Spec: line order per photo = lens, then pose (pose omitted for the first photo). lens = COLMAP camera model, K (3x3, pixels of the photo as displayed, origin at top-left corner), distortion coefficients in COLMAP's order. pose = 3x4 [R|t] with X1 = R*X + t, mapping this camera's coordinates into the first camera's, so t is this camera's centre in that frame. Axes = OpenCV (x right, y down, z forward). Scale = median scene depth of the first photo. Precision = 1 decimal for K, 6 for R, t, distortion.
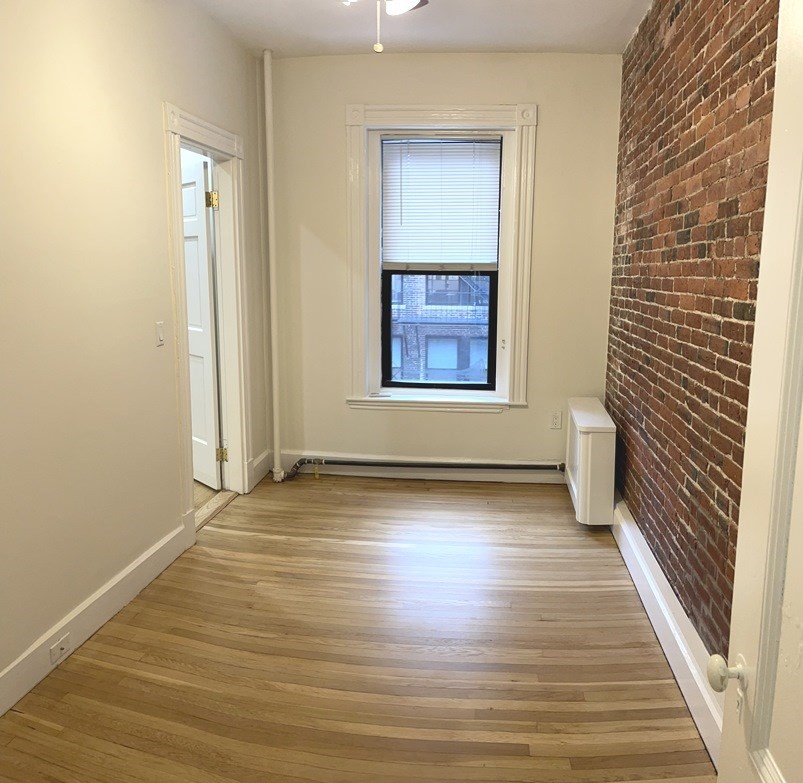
lens RADIAL K [[721.7, 0, 401.5], [0, 721.7, 391.5], [0, 0, 1]] dist [0.109628, -0.165185]
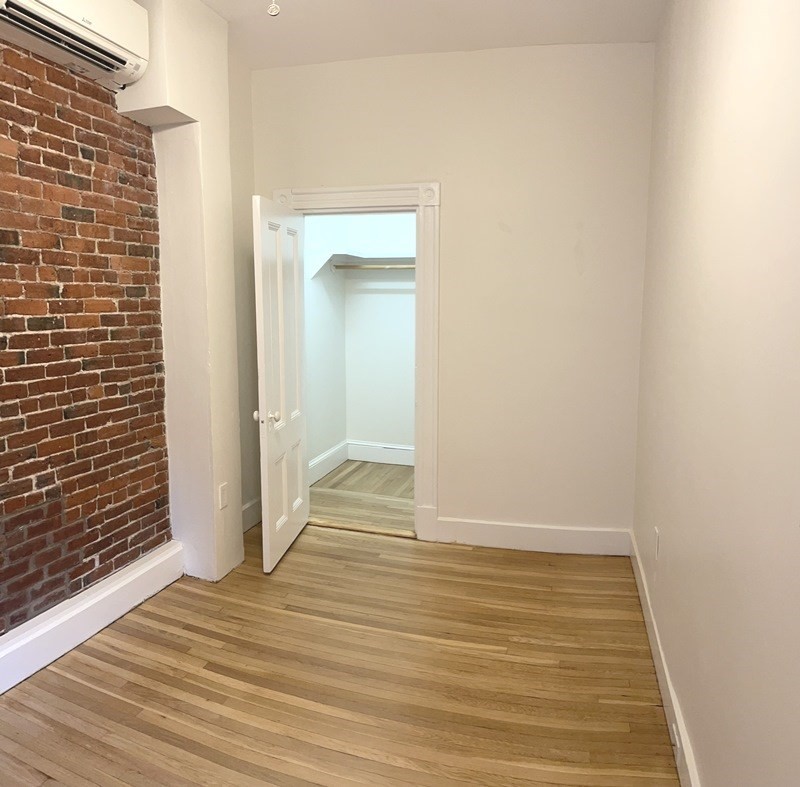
lens RADIAL K [[698.0, 0, 400.0], [0, 698.0, 393.5], [0, 0, 1]] dist [0.002565, 0.002303]
pose [[-0.993257, -0.022809, 0.113671, -0.258177], [0.011718, 0.955686, 0.294156, -0.294484], [-0.115343, 0.293504, -0.948974, 1.814401]]
